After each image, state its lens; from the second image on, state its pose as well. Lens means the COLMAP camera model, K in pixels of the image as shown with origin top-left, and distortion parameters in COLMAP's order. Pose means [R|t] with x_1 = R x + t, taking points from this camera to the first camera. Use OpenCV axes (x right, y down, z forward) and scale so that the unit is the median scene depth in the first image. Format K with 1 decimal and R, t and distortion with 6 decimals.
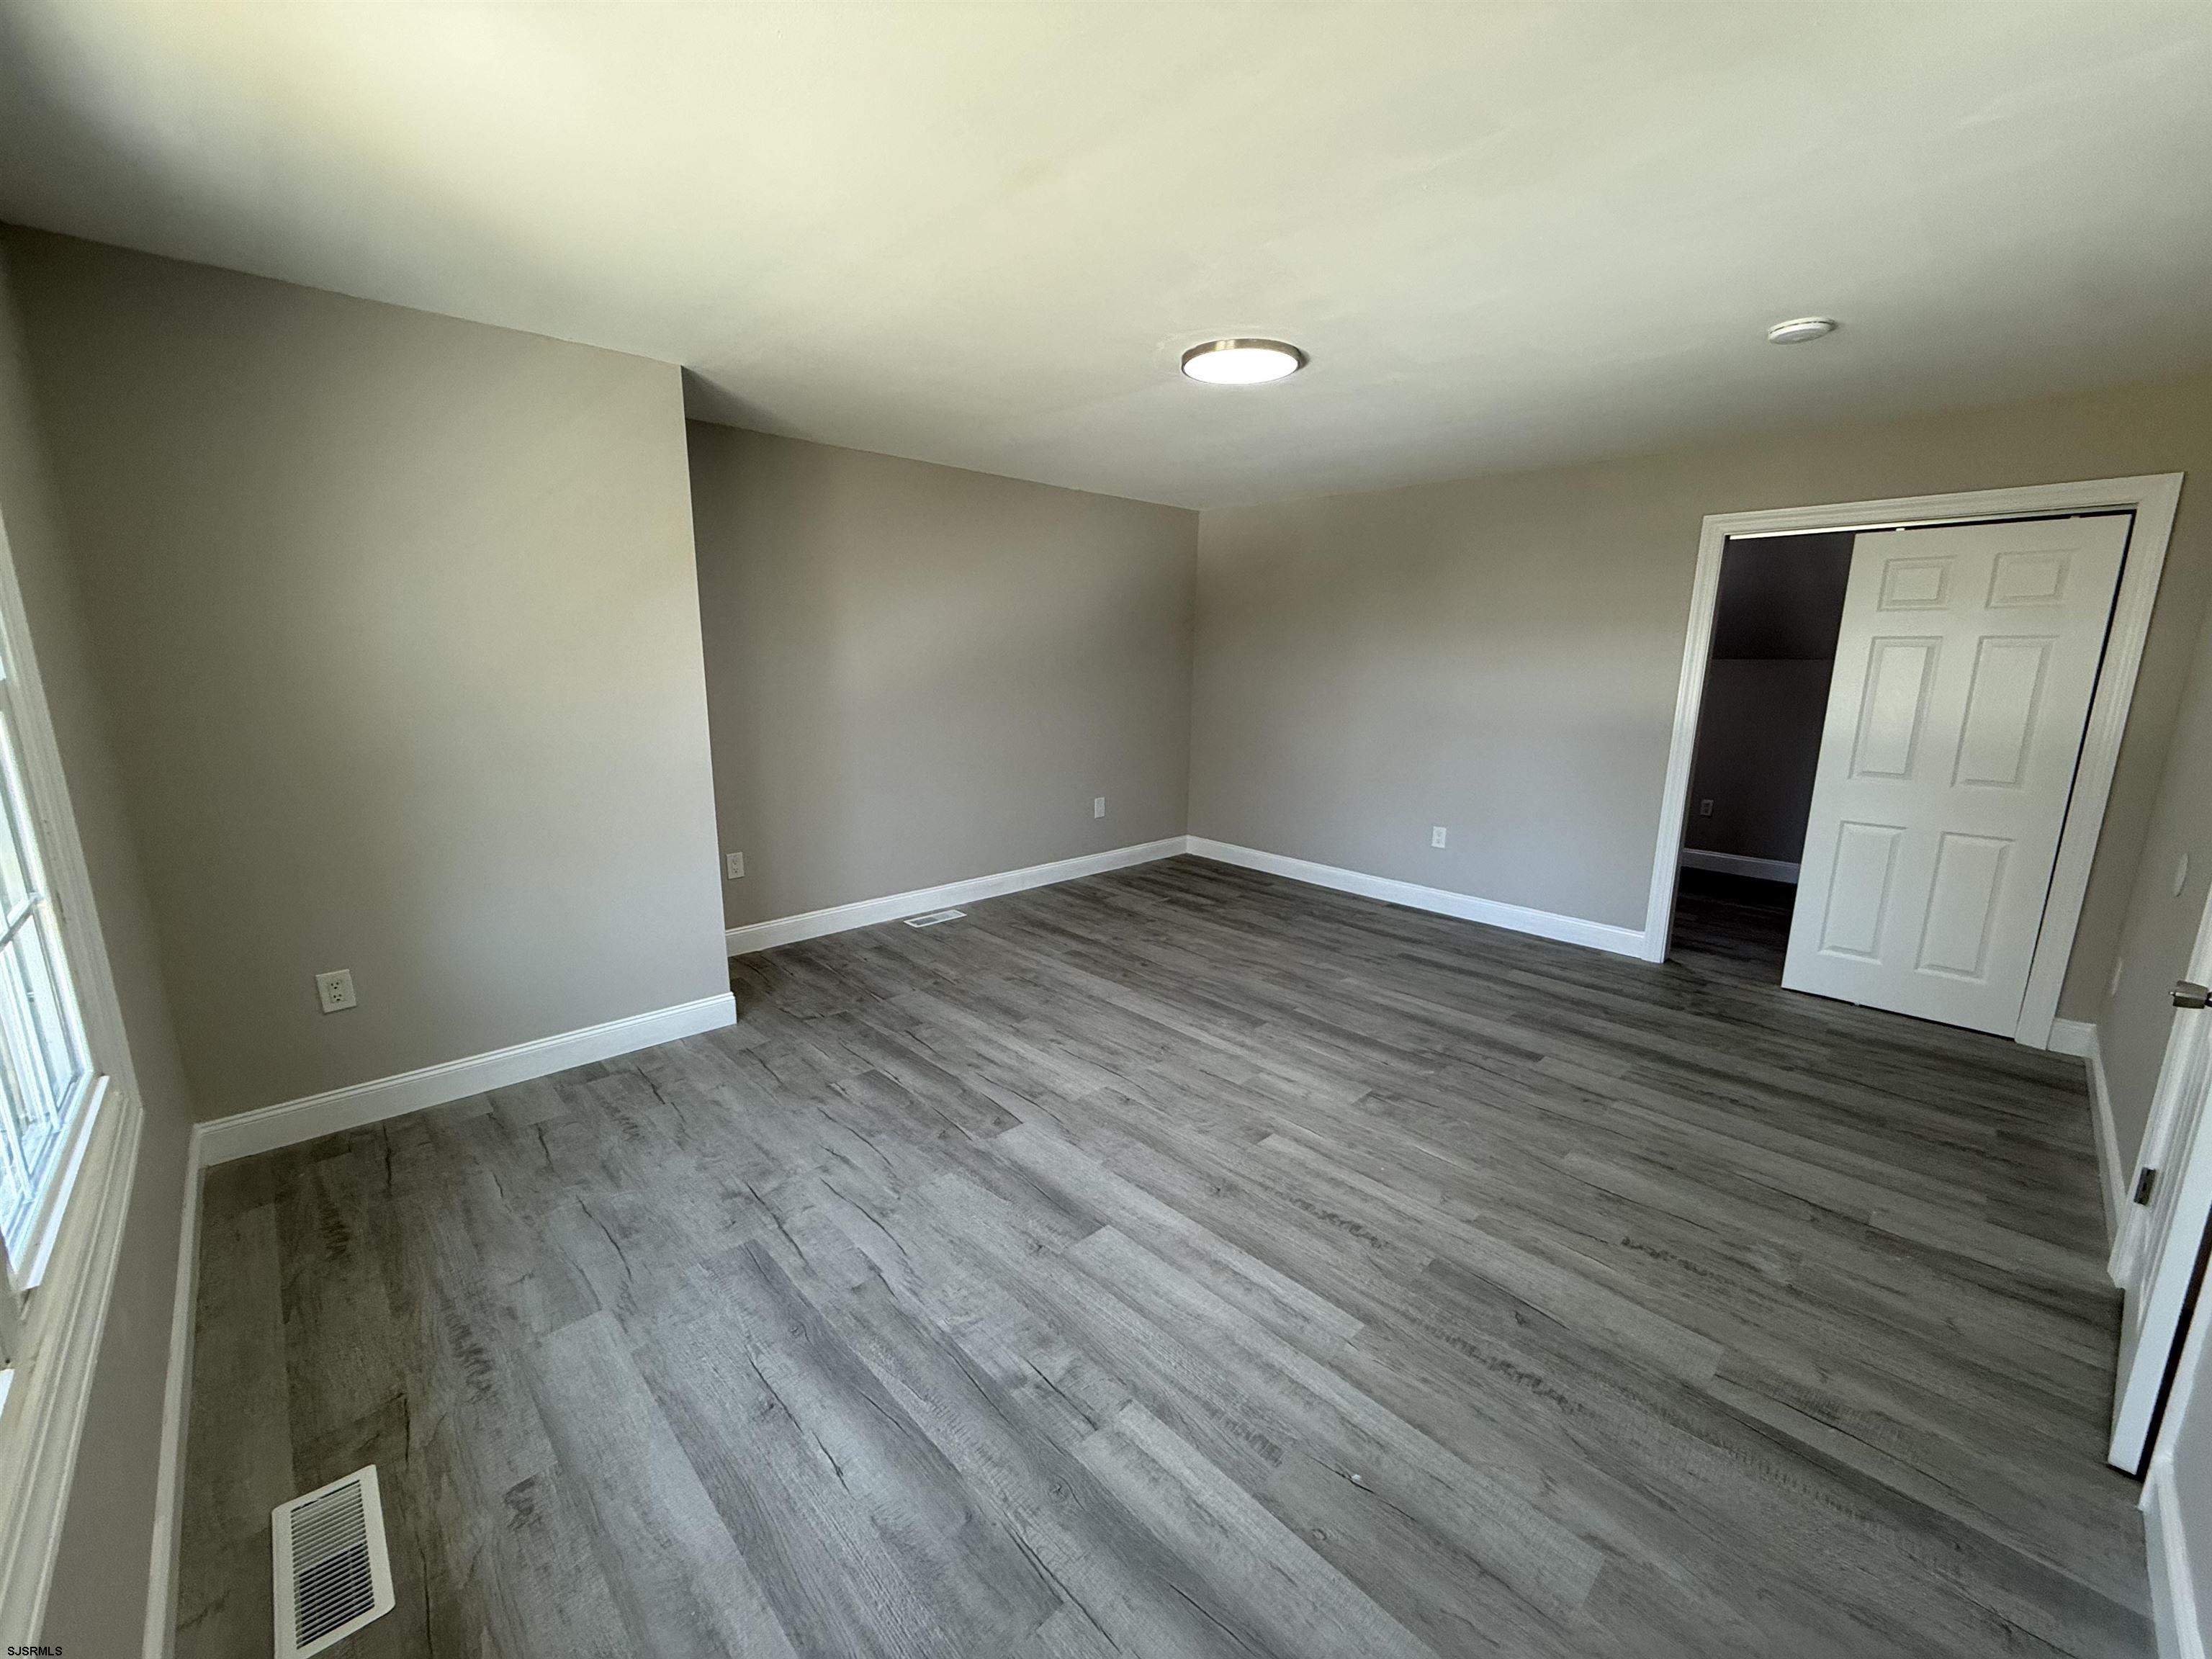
lens RADIAL K [[879.2, 0, 1106.1], [0, 879.2, 828.7], [0, 0, 1]] dist [-0.000095, 0.000014]
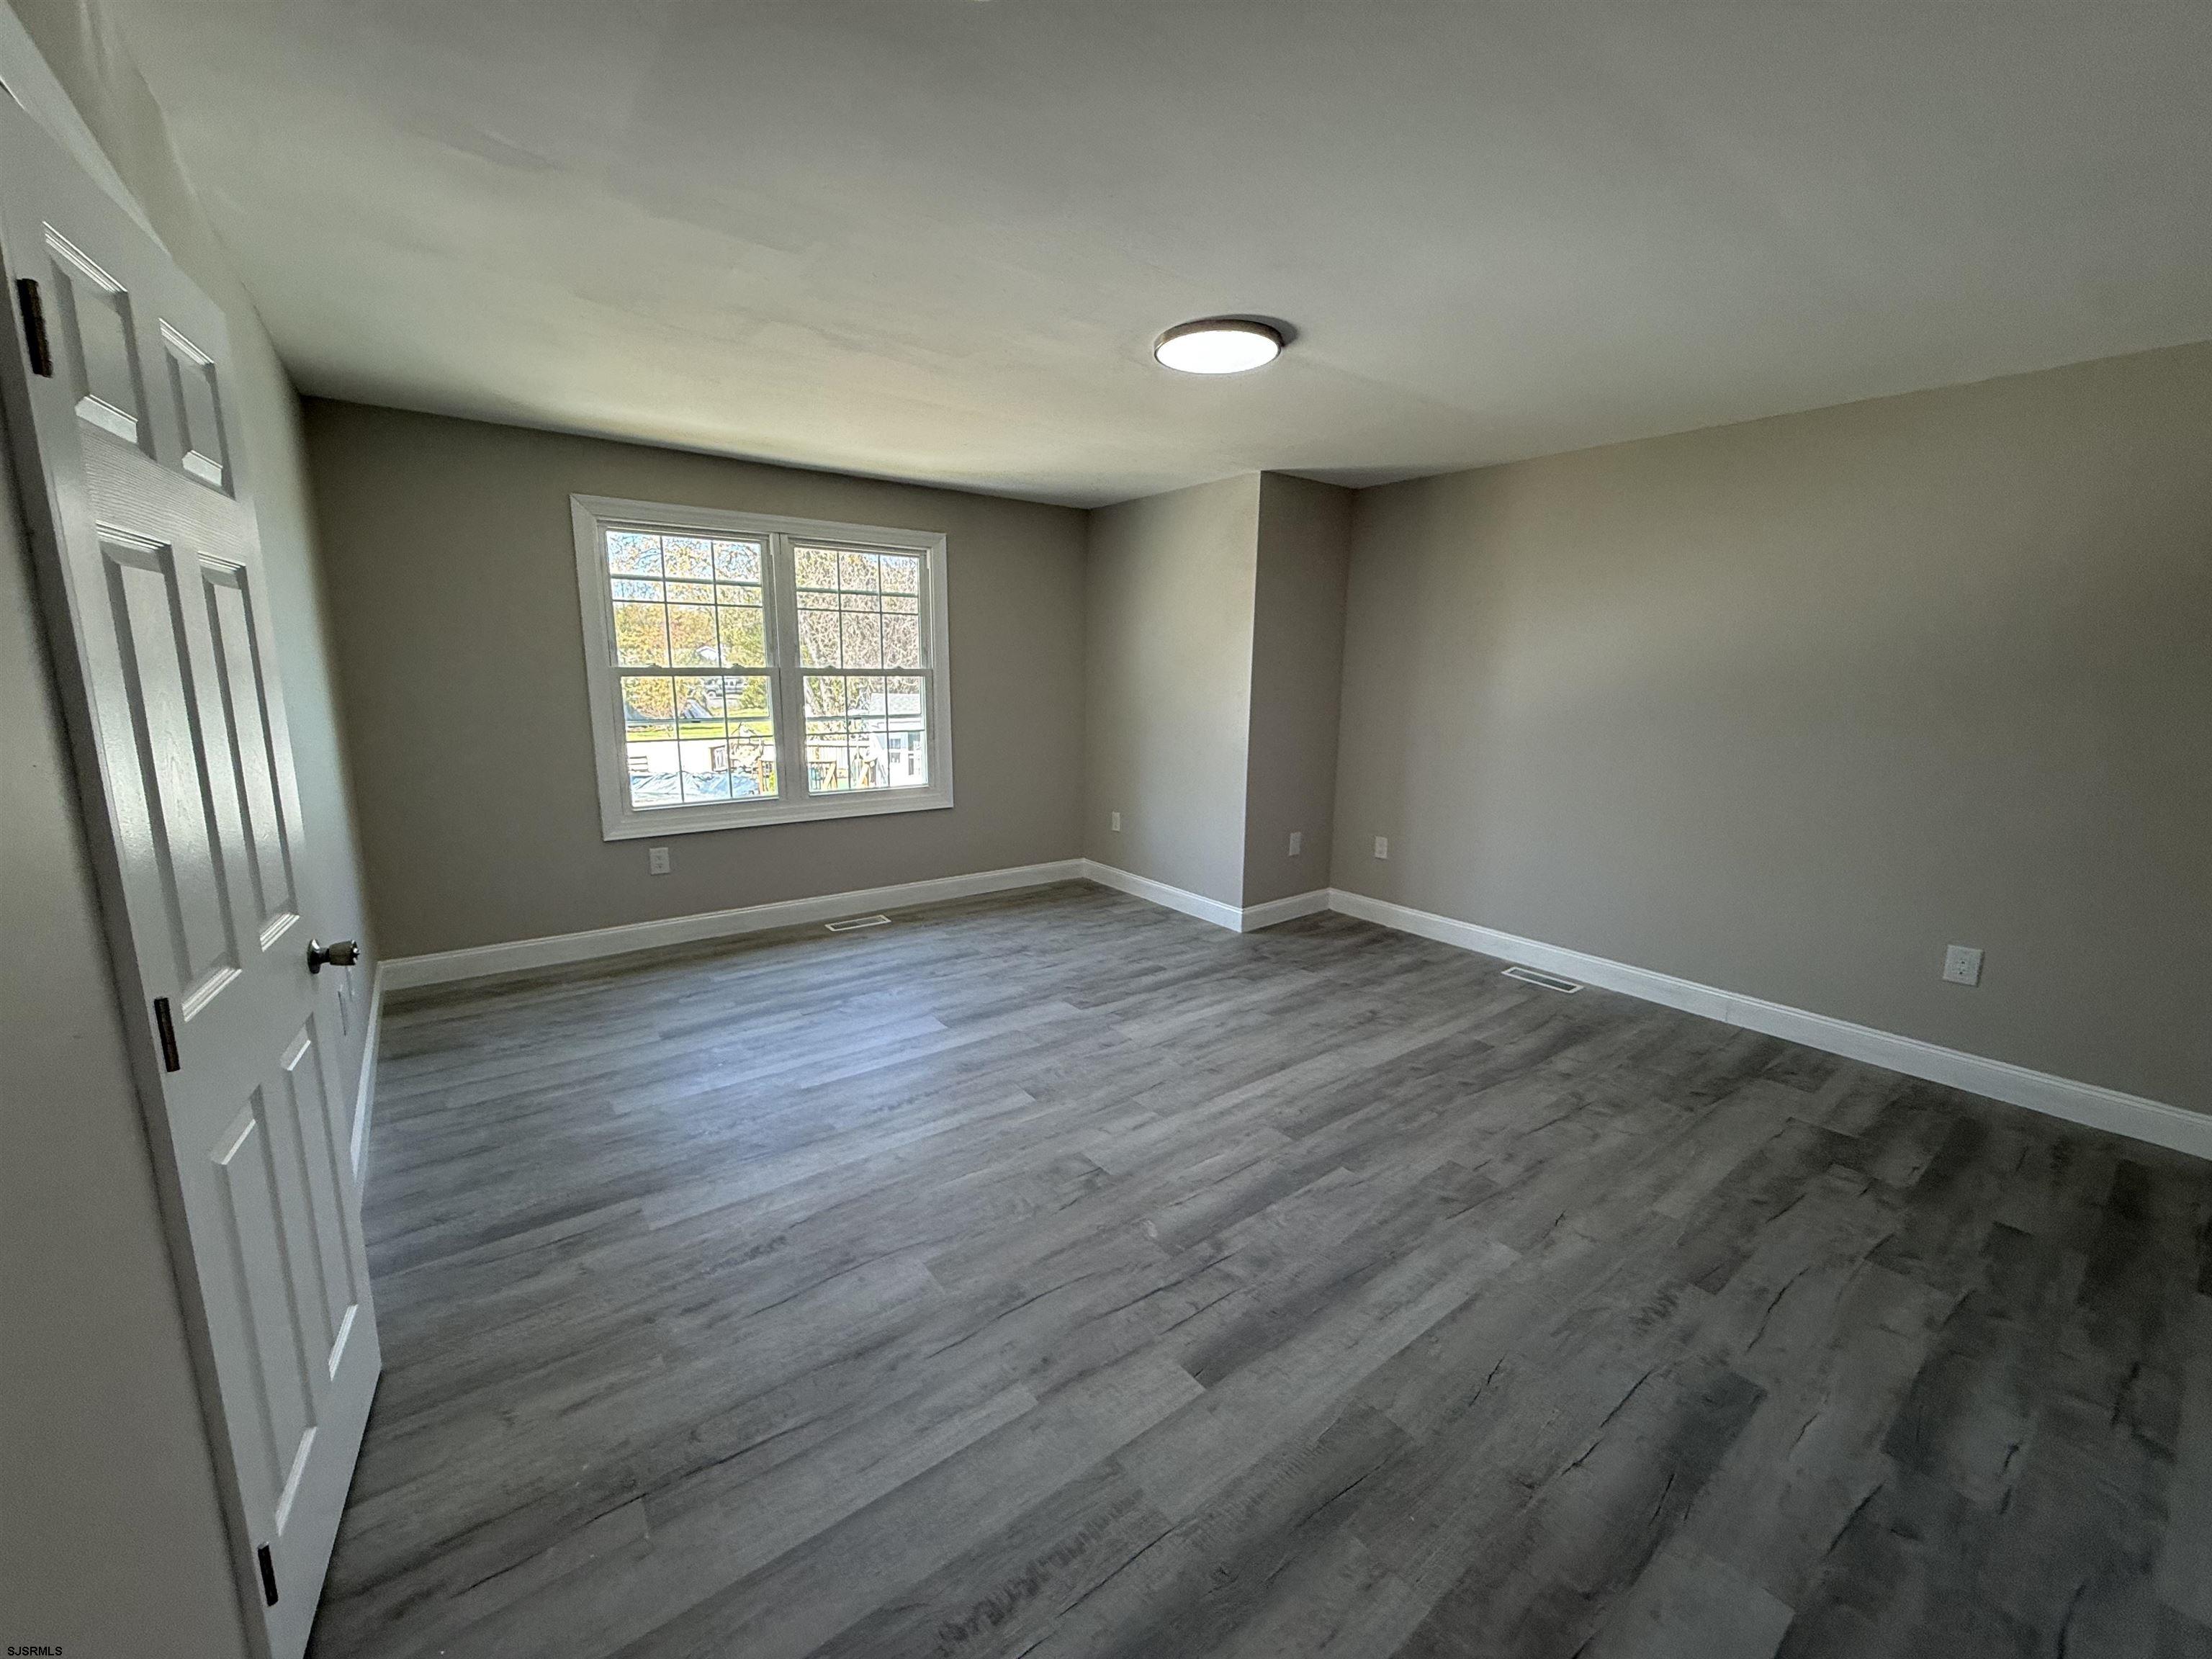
lens RADIAL K [[879.2, 0, 1104.8], [0, 879.2, 825.8], [0, 0, 1]] dist [-0.000095, 0.000014]
pose [[-0.117277, 0.168055, -0.978777, 0.936372], [-0.214129, 0.958116, 0.190165, -0.158740], [0.969740, 0.231886, -0.076380, 0.857311]]
